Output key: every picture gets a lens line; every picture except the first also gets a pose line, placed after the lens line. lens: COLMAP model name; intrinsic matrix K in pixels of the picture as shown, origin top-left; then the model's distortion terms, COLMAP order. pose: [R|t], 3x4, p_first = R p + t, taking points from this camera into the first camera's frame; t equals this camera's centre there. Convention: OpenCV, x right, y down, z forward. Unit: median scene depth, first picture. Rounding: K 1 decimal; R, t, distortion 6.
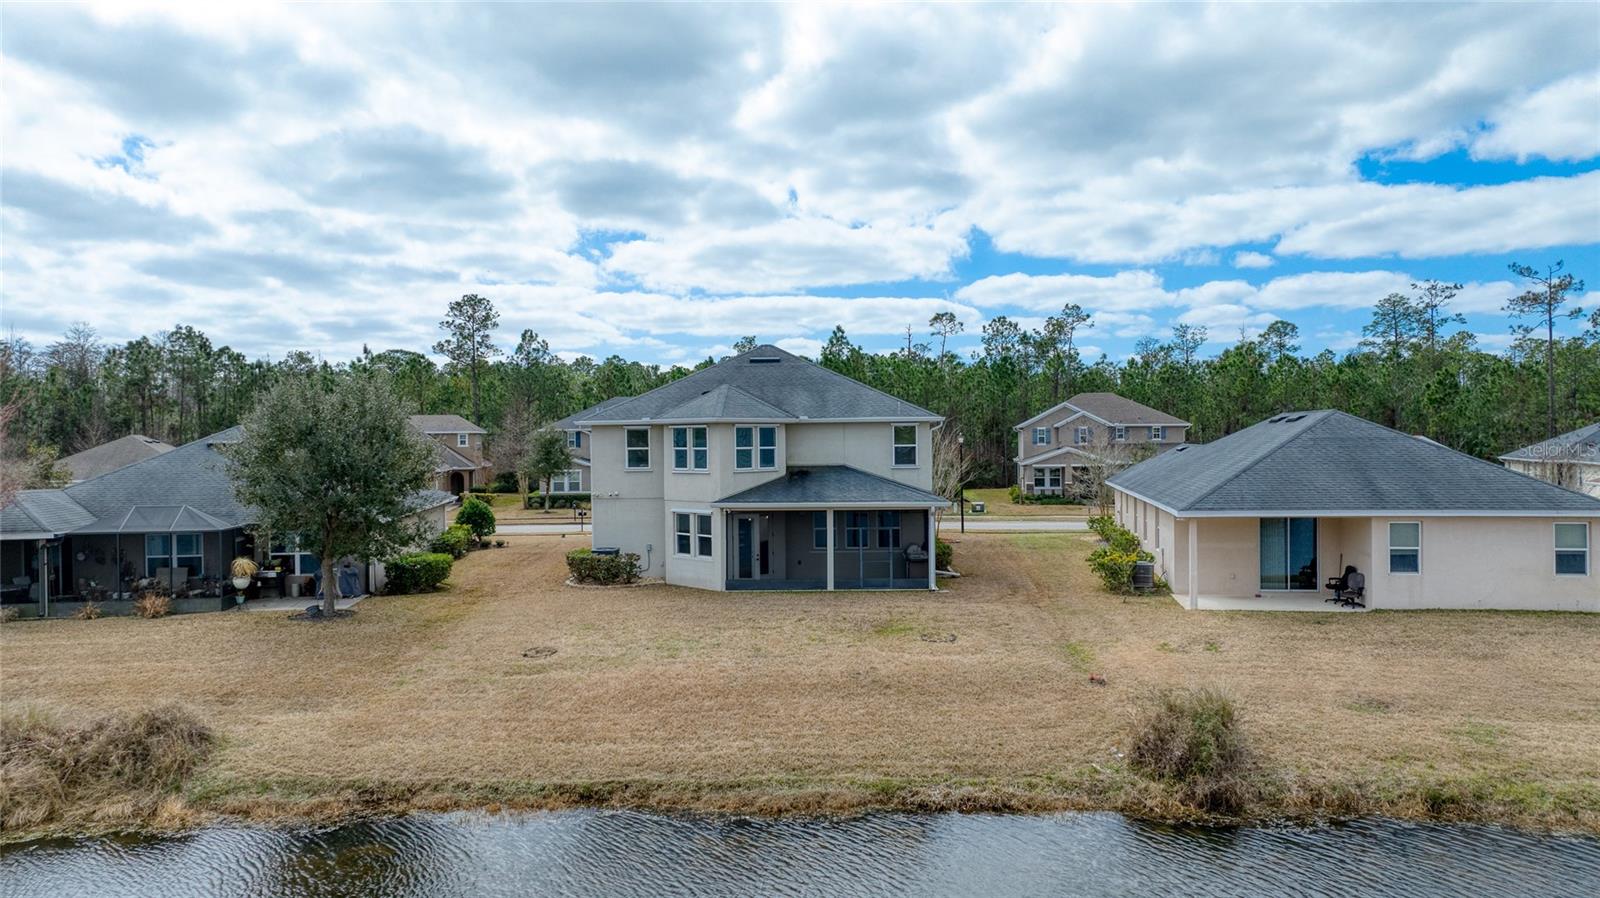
lens RADIAL K [[1127.8, 0, 800.0], [0, 1127.8, 449.0], [0, 0, 1]] dist [-0.046125, 0.057055]
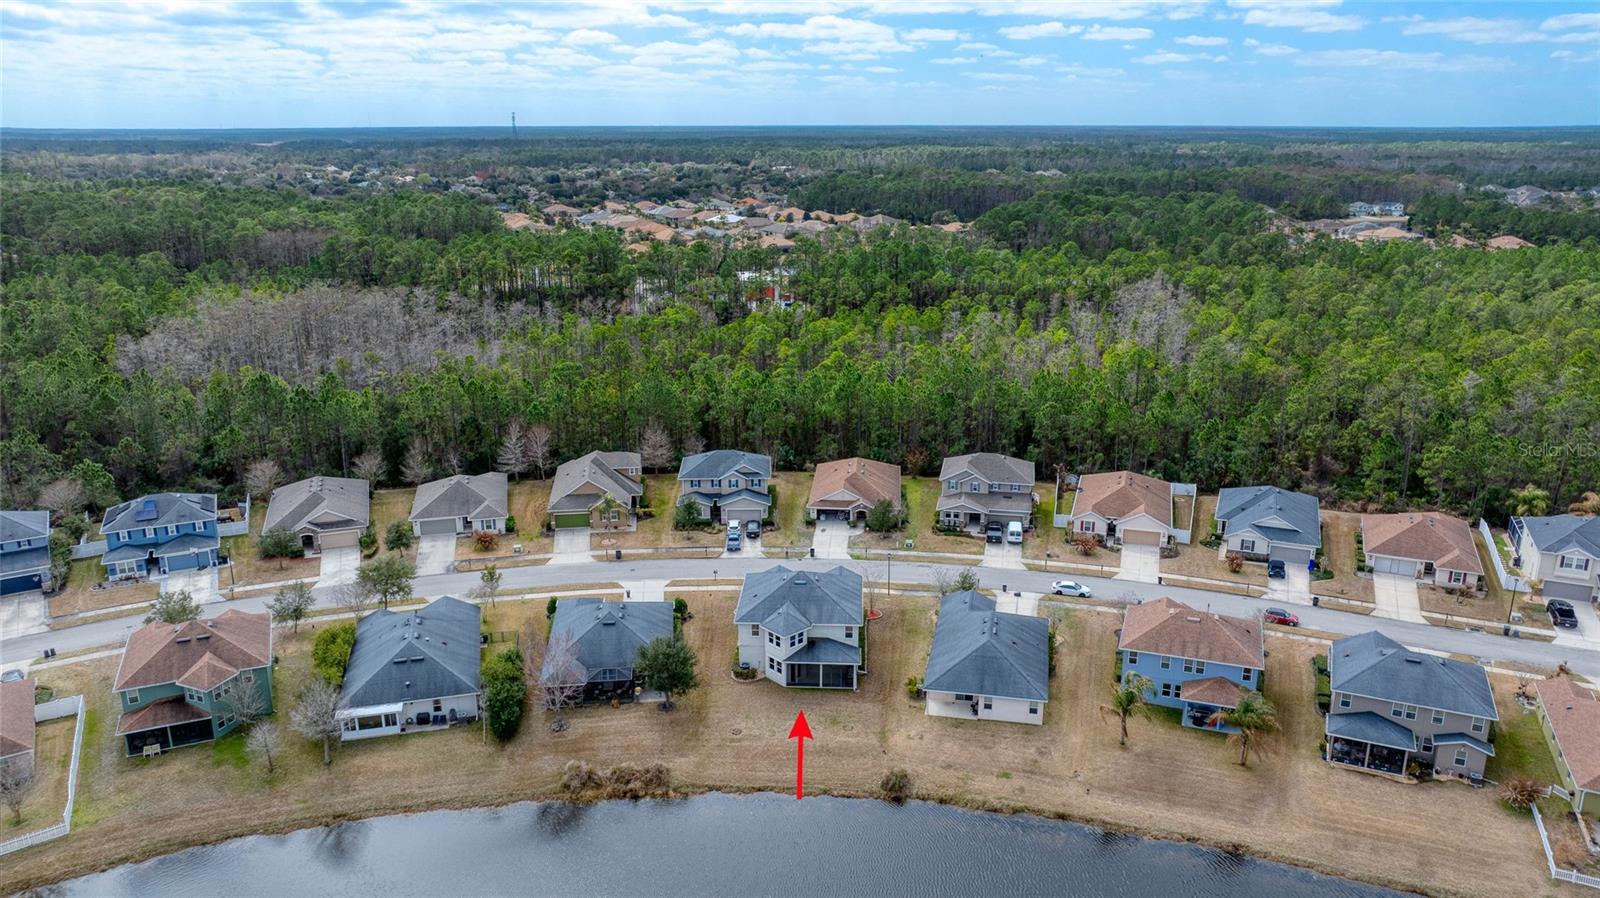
lens RADIAL K [[1127.8, 0, 800.0], [0, 1127.8, 449.0], [0, 0, 1]] dist [-0.046125, 0.057055]
pose [[0.999376, 0.019798, -0.029259, 0.046441], [-0.010901, 0.960618, 0.277658, -1.314563], [0.033604, -0.277166, 0.960234, -1.714818]]
